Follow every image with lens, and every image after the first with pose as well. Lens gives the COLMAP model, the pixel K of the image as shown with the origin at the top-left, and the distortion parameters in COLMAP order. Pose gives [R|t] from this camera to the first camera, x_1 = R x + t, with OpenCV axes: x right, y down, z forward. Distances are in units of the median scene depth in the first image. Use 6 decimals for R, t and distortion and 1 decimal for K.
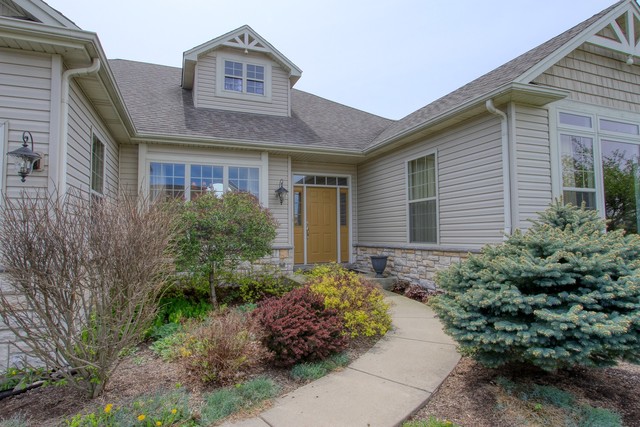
lens RADIAL K [[355.3, 0, 320.0], [0, 355.3, 213.5], [0, 0, 1]] dist [-0.012830, 0.001203]
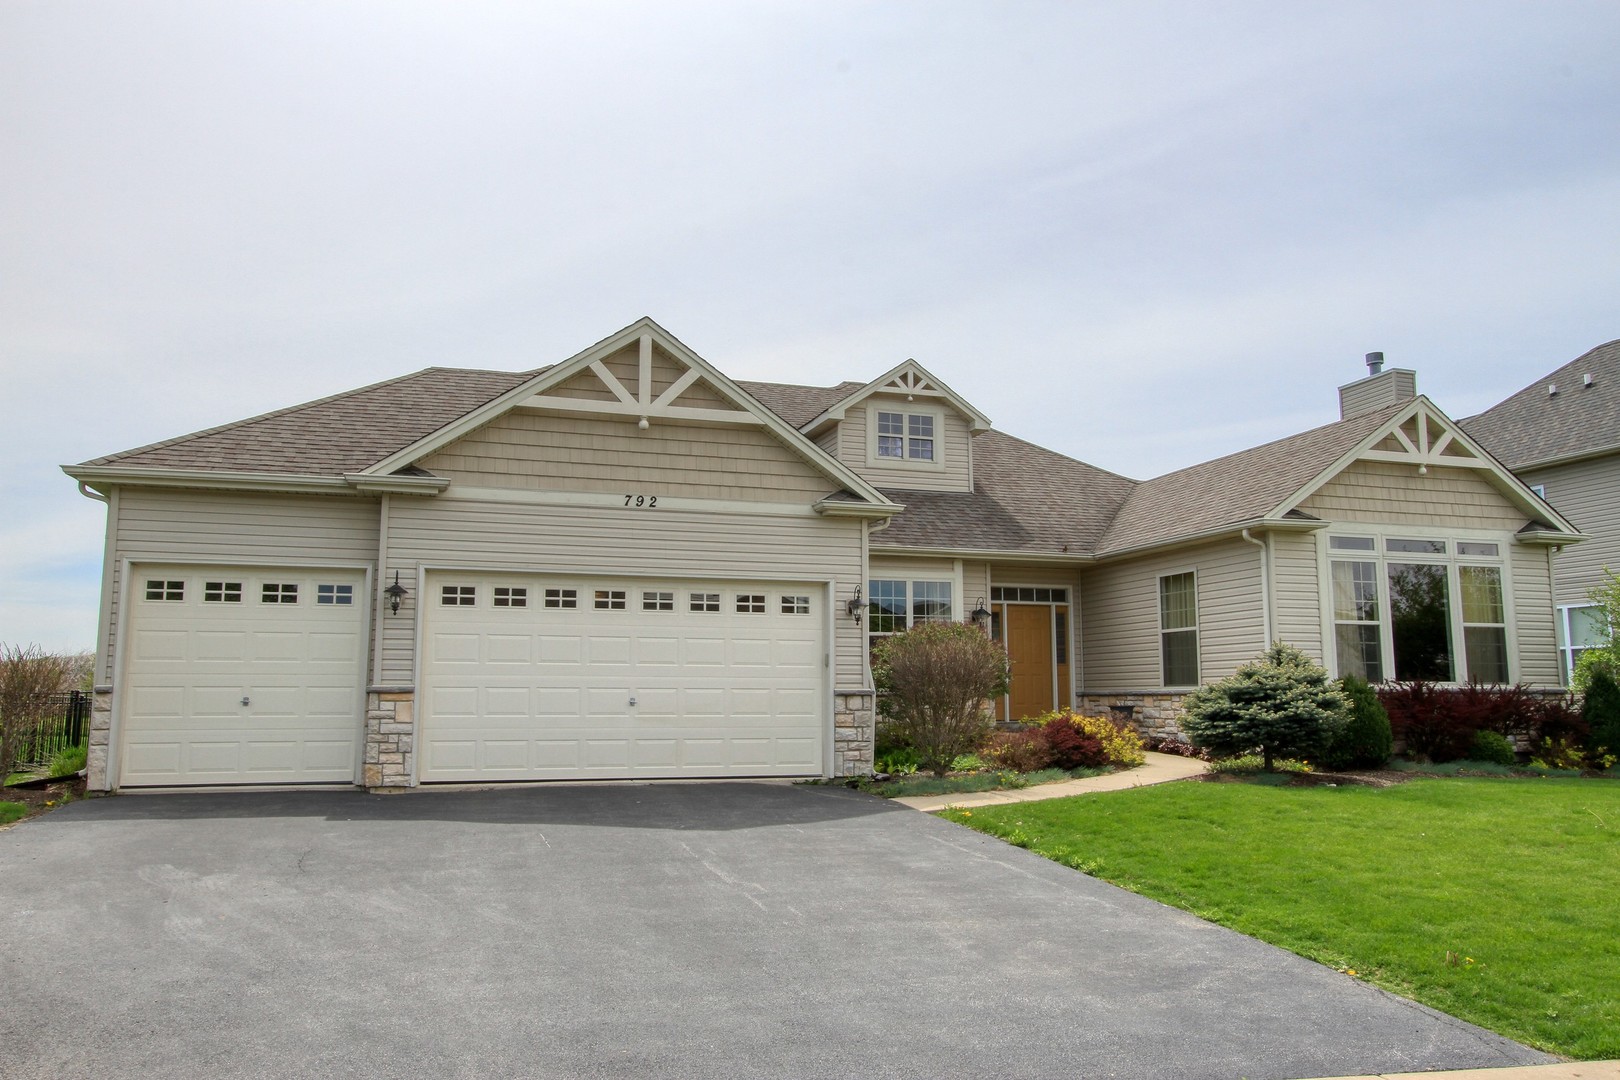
lens RADIAL K [[1178.5, 0, 810.0], [0, 1178.5, 540.0], [0, 0, 1]] dist [-0.007004, 0.000547]
pose [[0.998589, 0.002447, -0.053049, -0.326892], [-0.006543, 0.996995, -0.077188, -0.026340], [0.052701, 0.077426, 0.995604, -1.387376]]
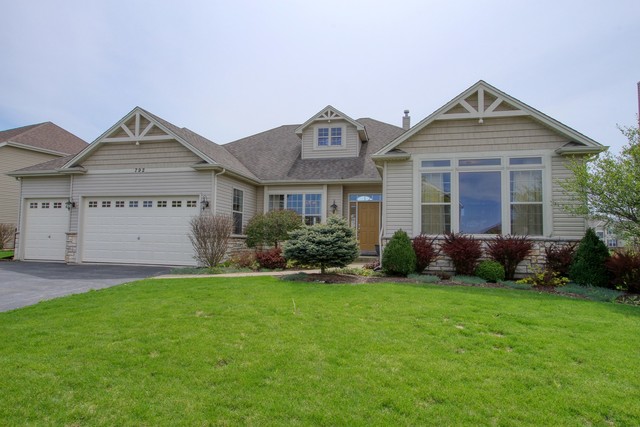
lens RADIAL K [[399.4, 0, 320.0], [0, 399.4, 213.5], [0, 0, 1]] dist [-0.003463, -0.000478]
pose [[0.821486, -0.015824, -0.570010, 0.953003], [0.006427, 0.999808, -0.018493, 0.007929], [0.570193, 0.011529, 0.821430, -0.645023]]
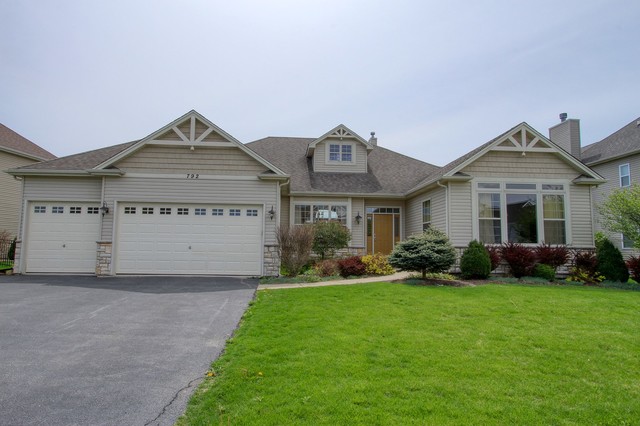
lens RADIAL K [[386.3, 0, 320.0], [0, 386.3, 213.0], [0, 0, 1]] dist [-0.009173, -0.001153]
pose [[0.957063, -0.007200, -0.289789, 0.295792], [-0.004952, 0.999140, -0.041177, -0.001110], [0.289837, 0.040844, 0.956204, -1.040096]]
